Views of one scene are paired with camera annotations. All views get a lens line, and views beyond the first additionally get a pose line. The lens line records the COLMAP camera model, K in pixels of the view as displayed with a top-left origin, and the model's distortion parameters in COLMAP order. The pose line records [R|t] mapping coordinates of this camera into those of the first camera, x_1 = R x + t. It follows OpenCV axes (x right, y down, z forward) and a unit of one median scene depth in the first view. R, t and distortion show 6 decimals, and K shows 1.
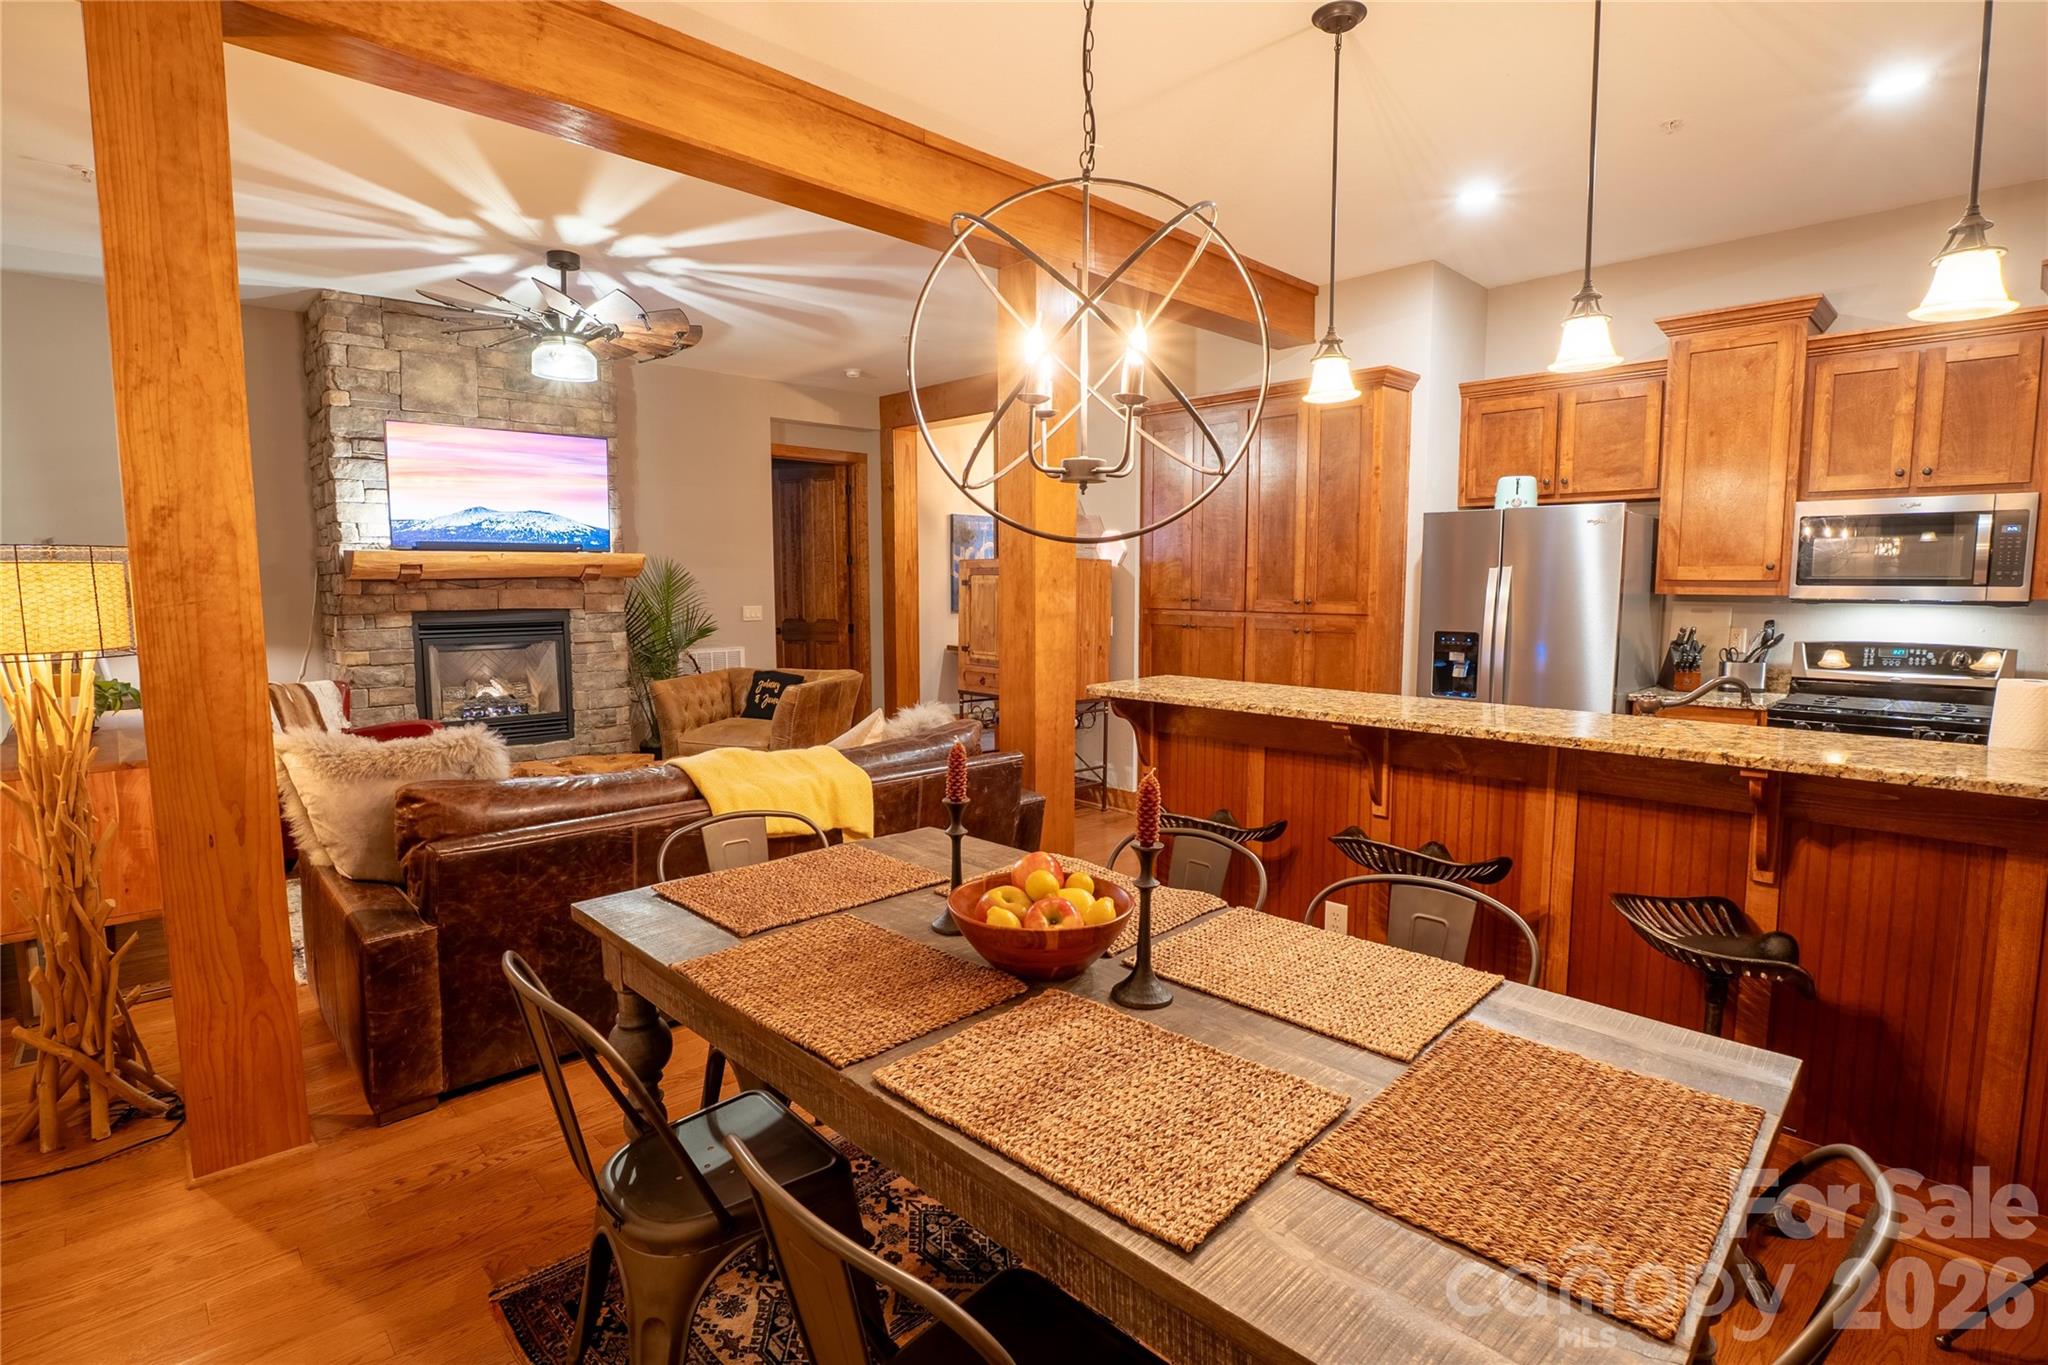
lens RADIAL K [[1015.7, 0, 1024.0], [0, 1015.7, 682.5], [0, 0, 1]] dist [-0.003835, -0.000250]
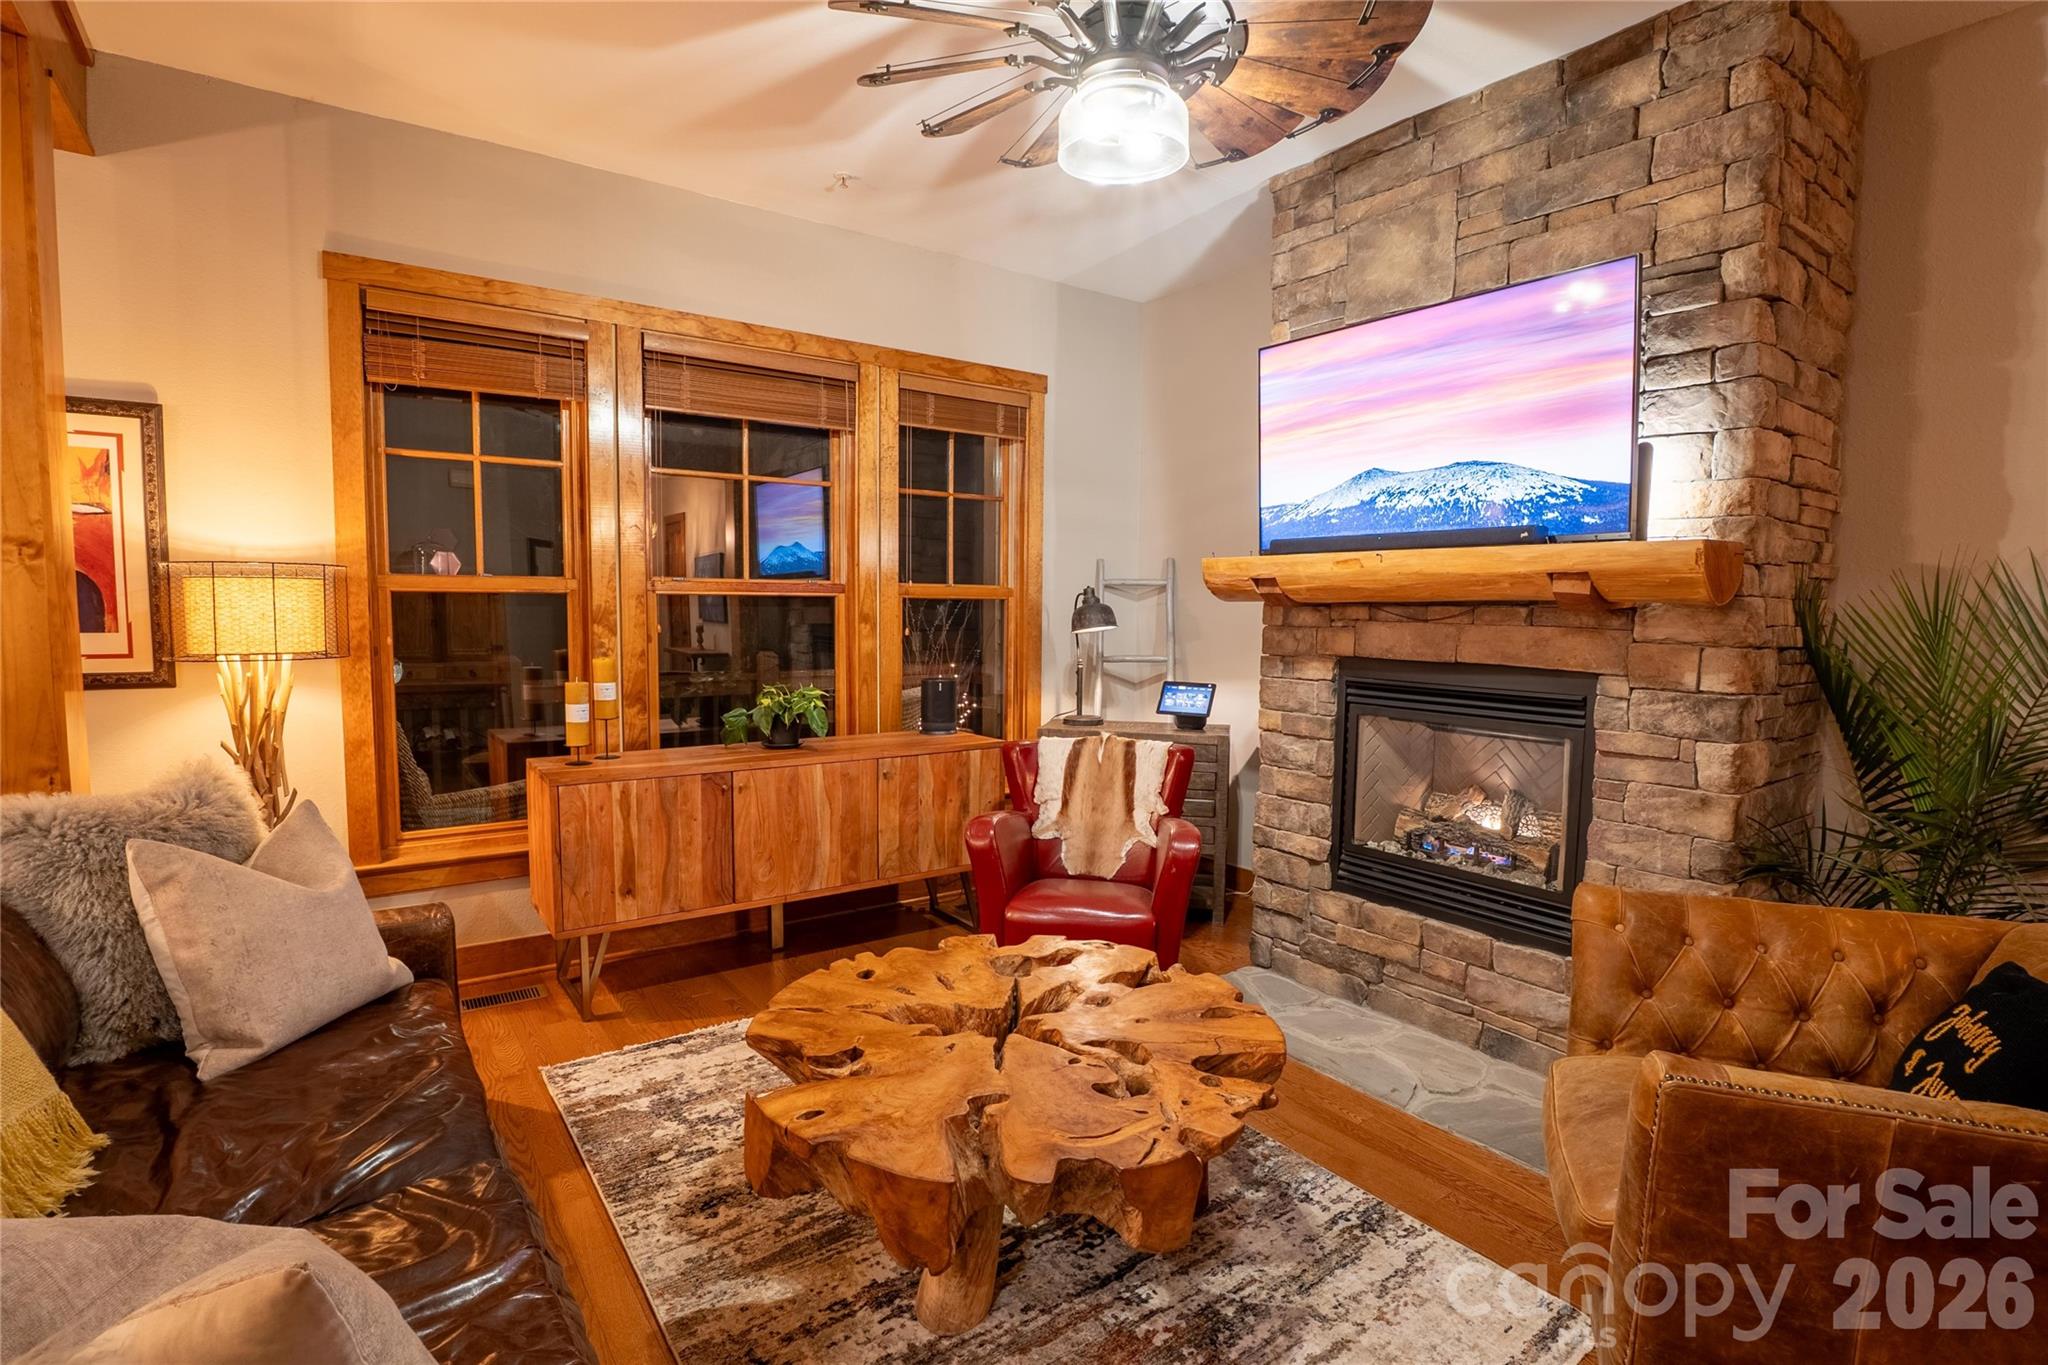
lens RADIAL K [[1015.7, 0, 1024.0], [0, 1015.7, 682.5], [0, 0, 1]] dist [-0.003835, -0.000250]
pose [[-0.145740, 0.072557, -0.986659, 0.029848], [-0.119874, 0.988664, 0.090411, -0.085754], [0.982034, 0.131451, -0.135390, 0.886366]]
